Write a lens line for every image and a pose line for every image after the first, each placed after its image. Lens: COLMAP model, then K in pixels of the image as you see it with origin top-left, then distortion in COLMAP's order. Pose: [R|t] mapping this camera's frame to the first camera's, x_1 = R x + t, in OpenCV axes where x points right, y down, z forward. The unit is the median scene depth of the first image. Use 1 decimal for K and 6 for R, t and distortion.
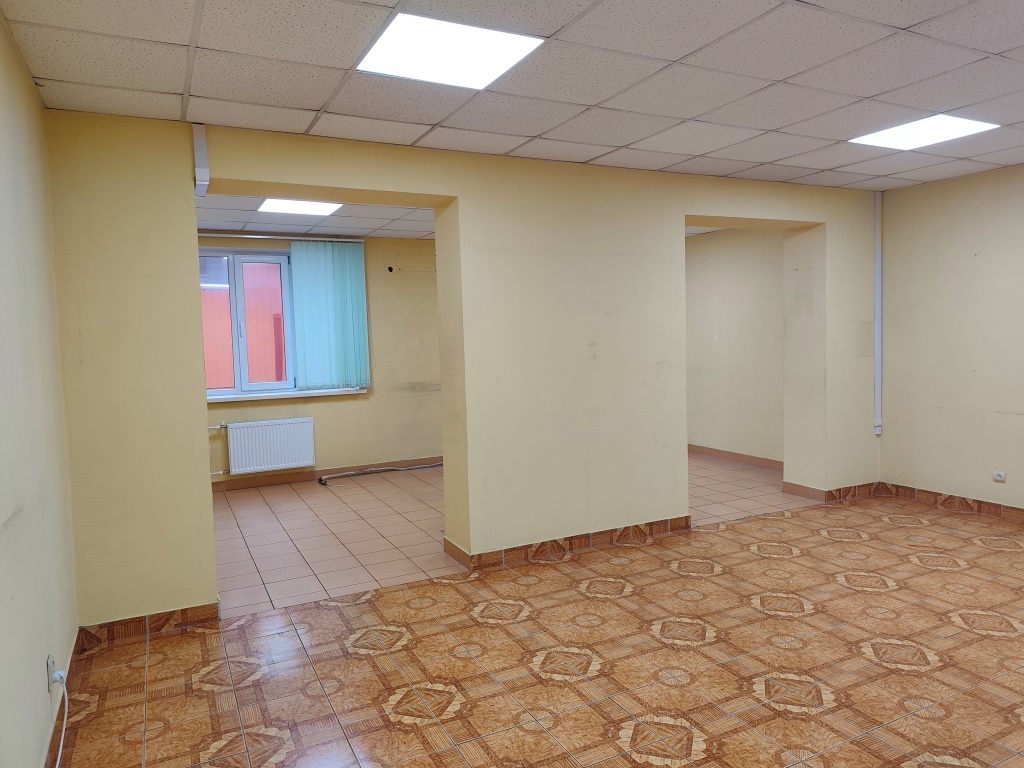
lens RADIAL K [[700.6, 0, 512.0], [0, 700.6, 384.0], [0, 0, 1]] dist [0.014892, -0.025747]
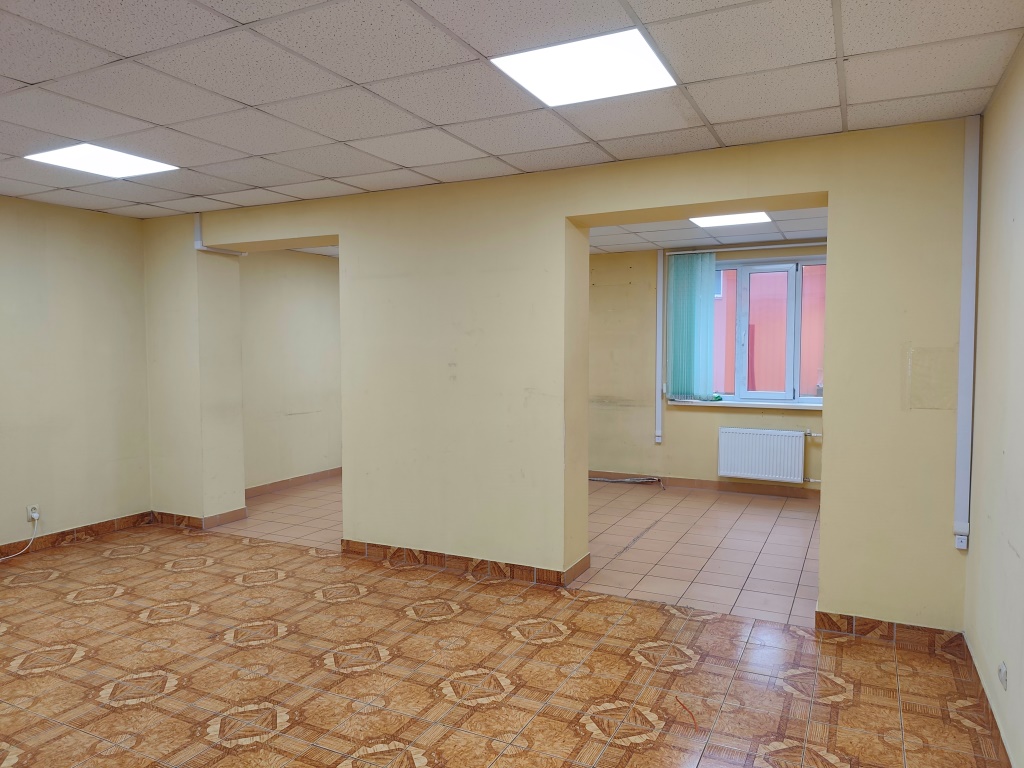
lens RADIAL K [[700.6, 0, 512.0], [0, 700.6, 384.0], [0, 0, 1]] dist [0.014892, -0.025747]
pose [[0.594286, 0.064620, -0.801653, 1.030360], [-0.069964, 0.997142, 0.028512, -0.067418], [0.801205, 0.039143, 0.597109, 0.515155]]
